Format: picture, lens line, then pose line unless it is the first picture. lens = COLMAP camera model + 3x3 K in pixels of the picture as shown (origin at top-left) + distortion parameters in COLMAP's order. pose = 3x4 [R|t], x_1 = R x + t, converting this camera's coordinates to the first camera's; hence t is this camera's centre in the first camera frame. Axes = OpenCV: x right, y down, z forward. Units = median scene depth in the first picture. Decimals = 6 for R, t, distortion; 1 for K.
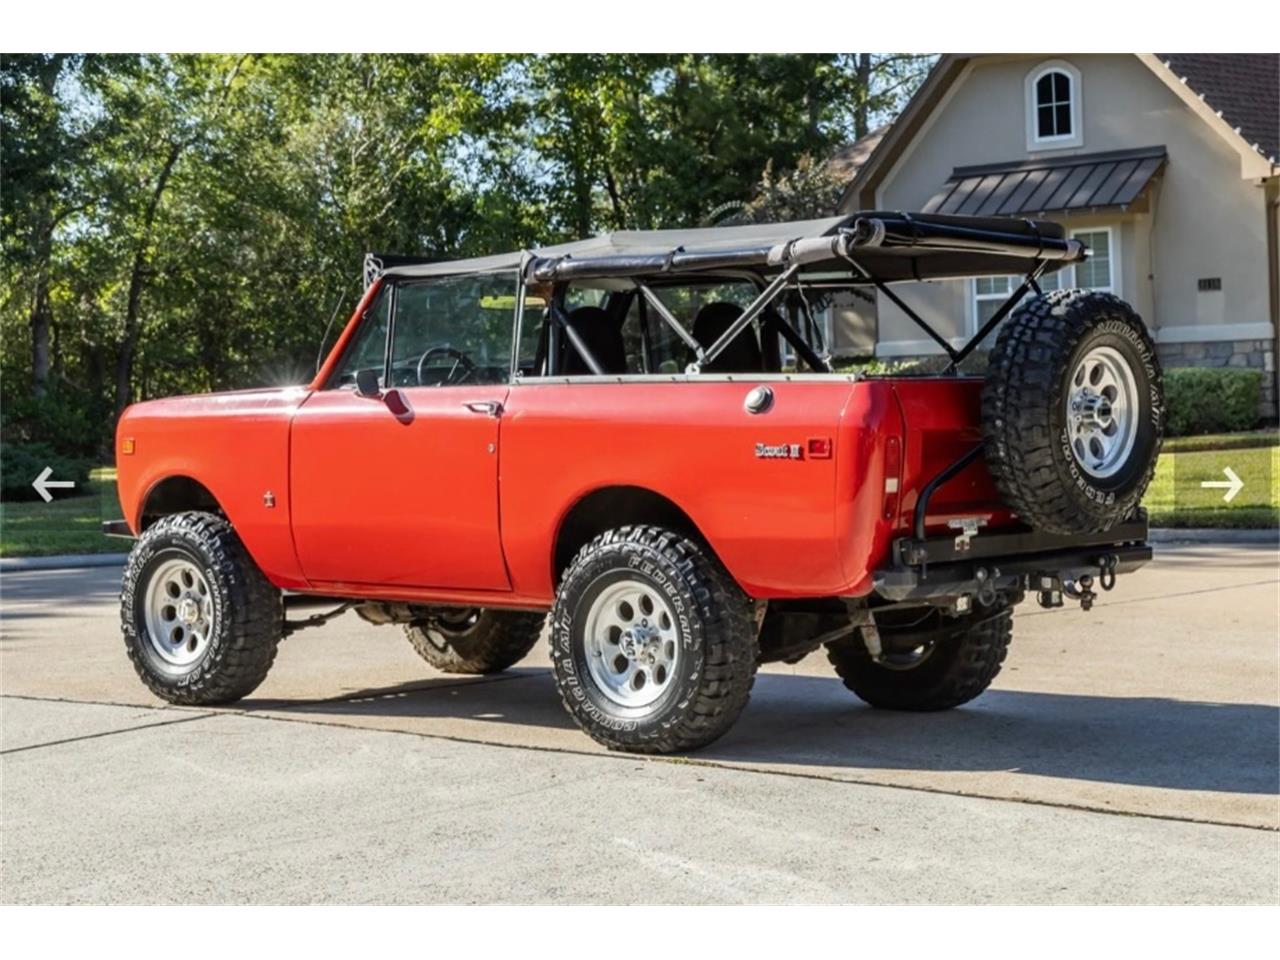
lens RADIAL K [[2549.1, 0, 644.1], [0, 2549.1, 481.3], [0, 0, 1]] dist [0.338283, 0.000000]
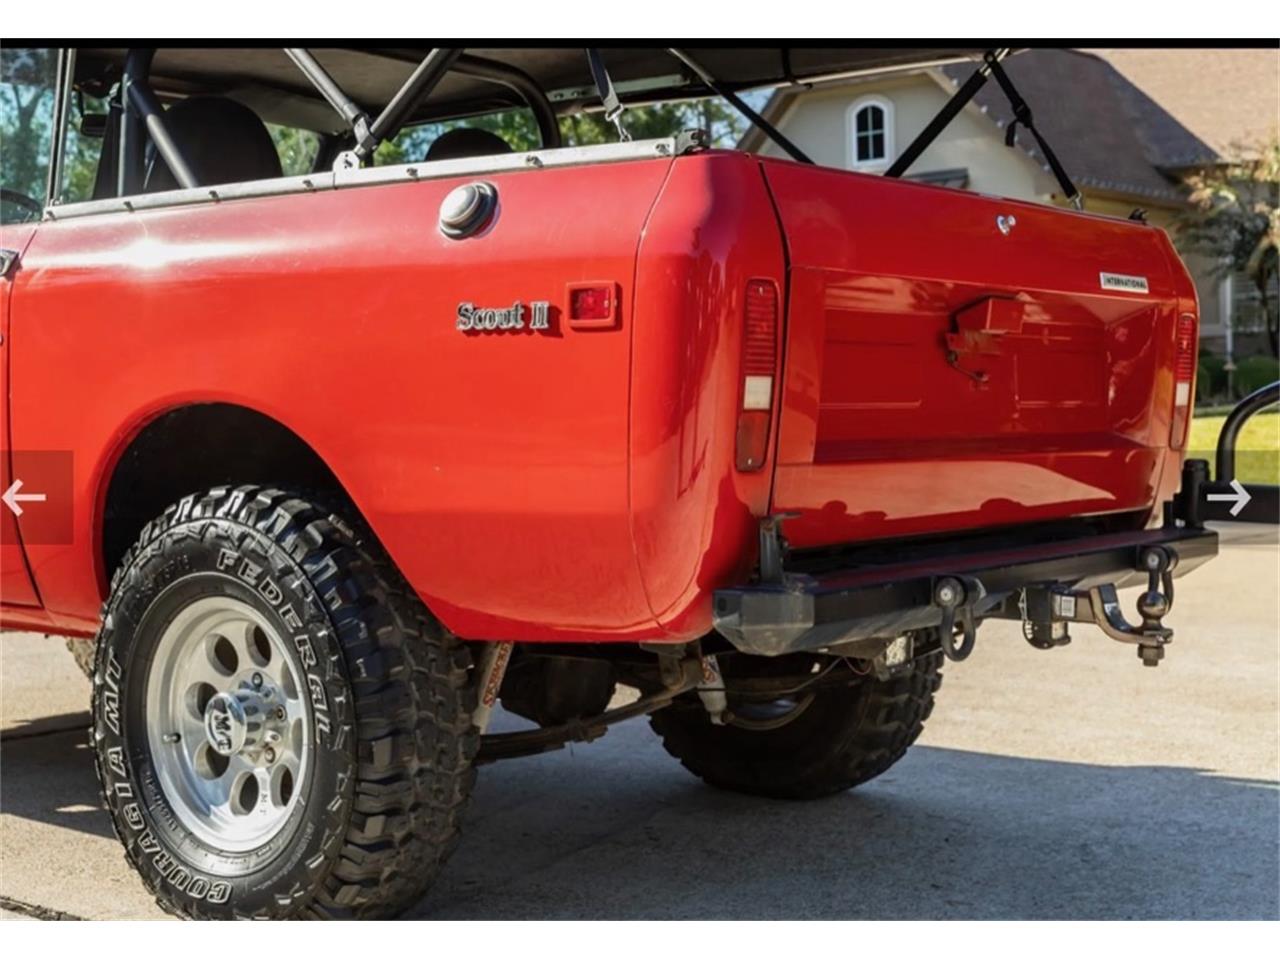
lens RADIAL K [[1785.0, 0, 636.5], [0, 1785.0, 485.3], [0, 0, 1]] dist [0.030627, 0.000000]
pose [[0.998925, 0.006454, 0.045913, 0.058330], [-0.006924, 0.999925, 0.010096, 0.013381], [-0.045844, -0.010403, 0.998894, 0.652180]]
